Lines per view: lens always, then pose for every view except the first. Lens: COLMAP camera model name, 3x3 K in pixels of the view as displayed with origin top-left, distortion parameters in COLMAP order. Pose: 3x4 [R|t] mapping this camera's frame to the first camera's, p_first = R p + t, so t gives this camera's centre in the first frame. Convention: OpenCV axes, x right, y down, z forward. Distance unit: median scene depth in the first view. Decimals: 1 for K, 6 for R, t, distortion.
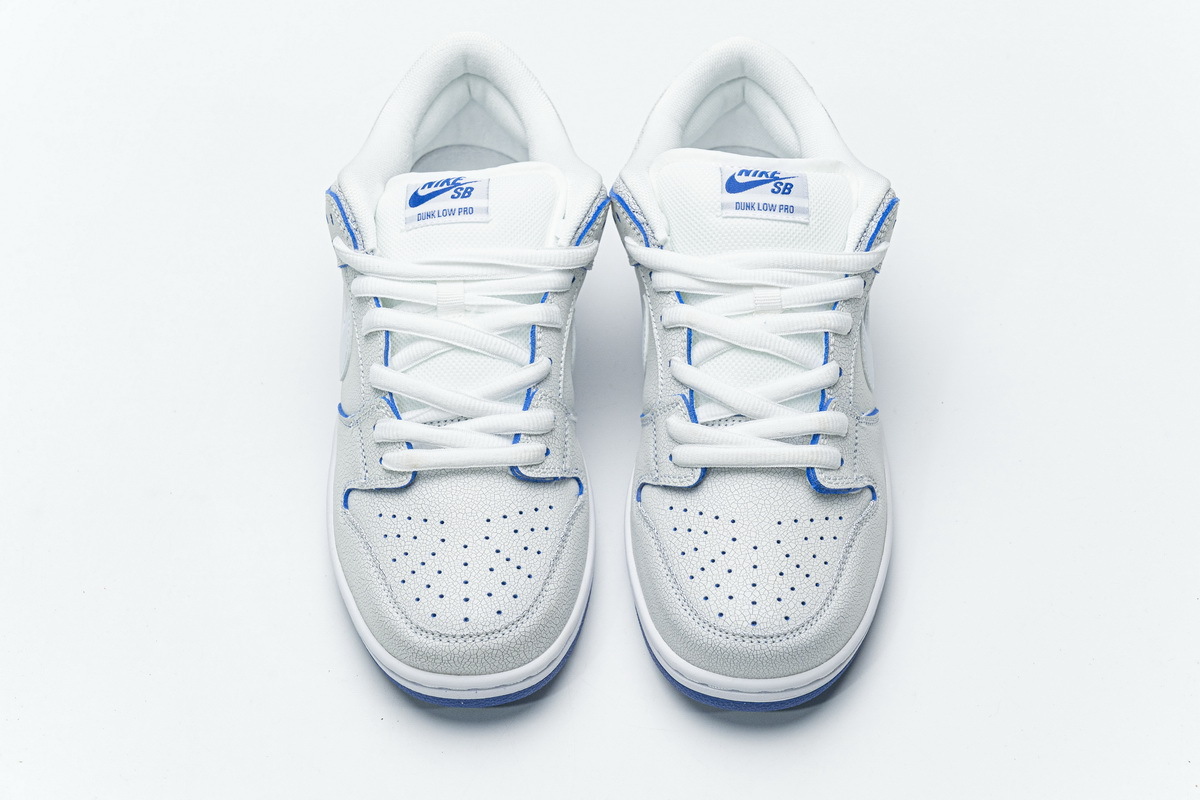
lens RADIAL K [[2384.7, 0, 600.0], [0, 2384.7, 400.0], [0, 0, 1]] dist [0.023798, 0.175413]
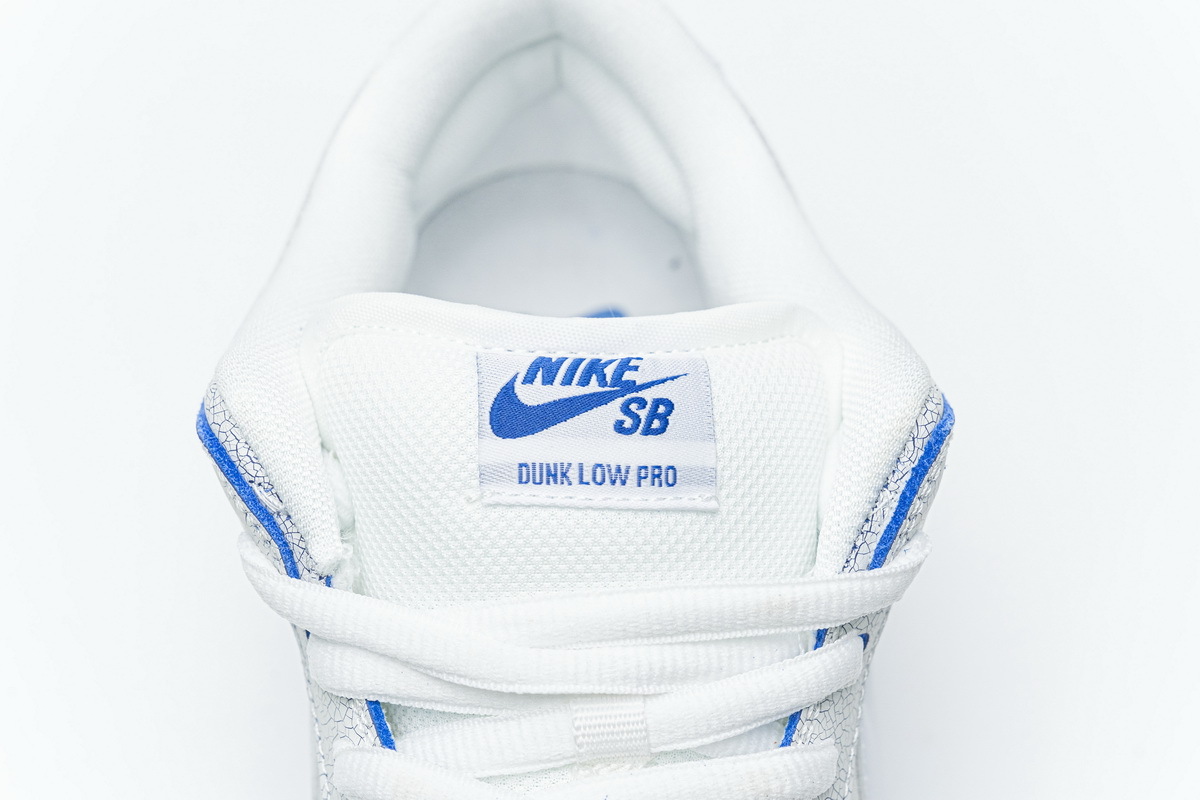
lens RADIAL K [[2384.7, 0, 600.0], [0, 2384.7, 400.0], [0, 0, 1]] dist [0.023798, 0.175413]
pose [[0.999024, -0.033838, 0.028379, 0.059919], [0.029673, 0.990244, 0.136151, -0.143793], [-0.032710, -0.135176, 0.990281, 0.642431]]
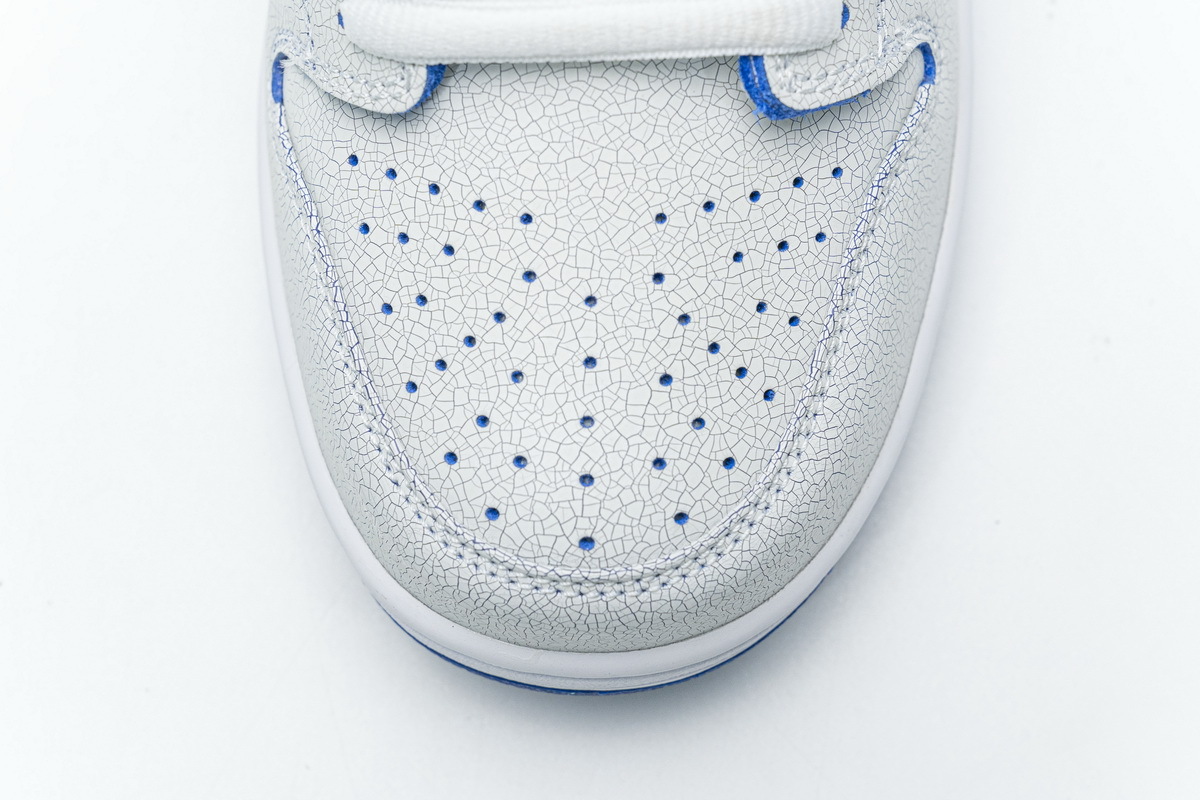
lens RADIAL K [[2384.7, 0, 600.0], [0, 2384.7, 400.0], [0, 0, 1]] dist [0.023798, 0.175413]
pose [[0.999423, -0.031930, 0.011579, 0.060843], [0.023704, 0.899866, 0.435521, -0.074446], [-0.024325, -0.434995, 0.900104, 0.669805]]
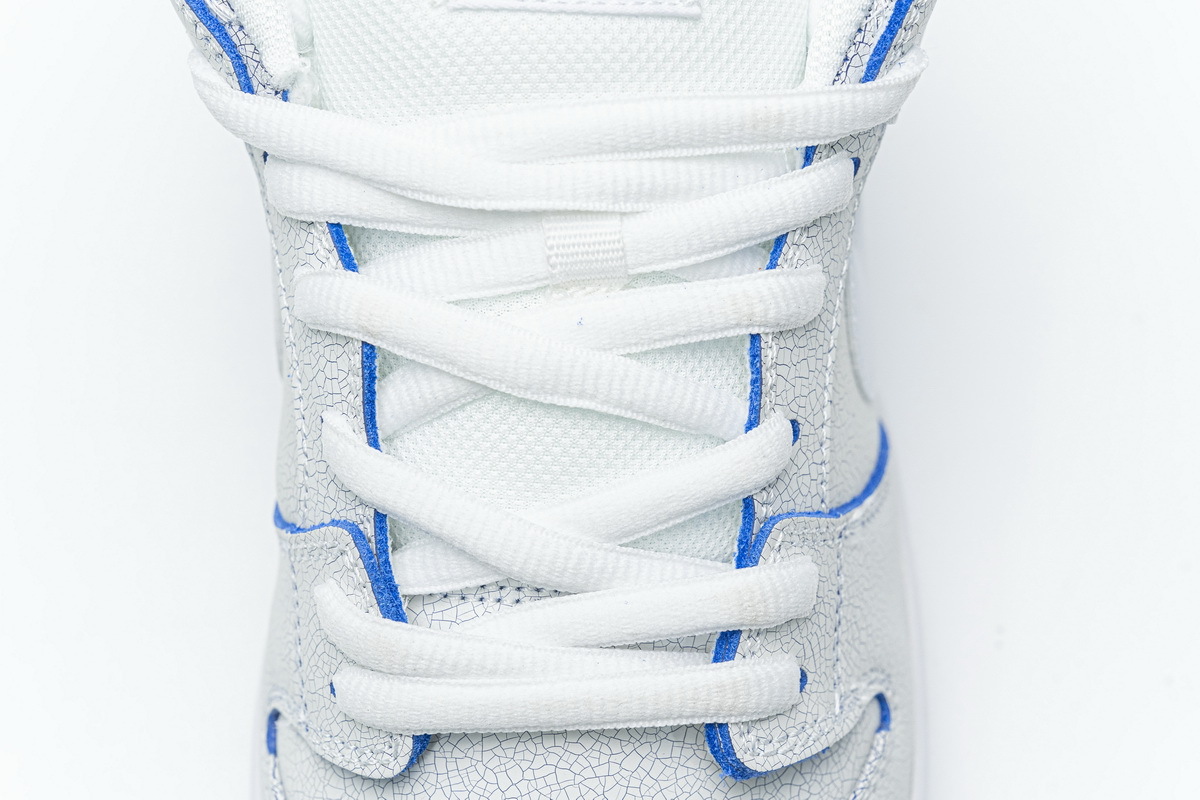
lens RADIAL K [[2384.7, 0, 600.0], [0, 2384.7, 400.0], [0, 0, 1]] dist [0.023798, 0.175413]
pose [[0.998915, -0.038207, 0.026629, 0.062310], [0.030114, 0.966079, 0.256486, -0.110939], [-0.035525, -0.255406, 0.966181, 0.658369]]
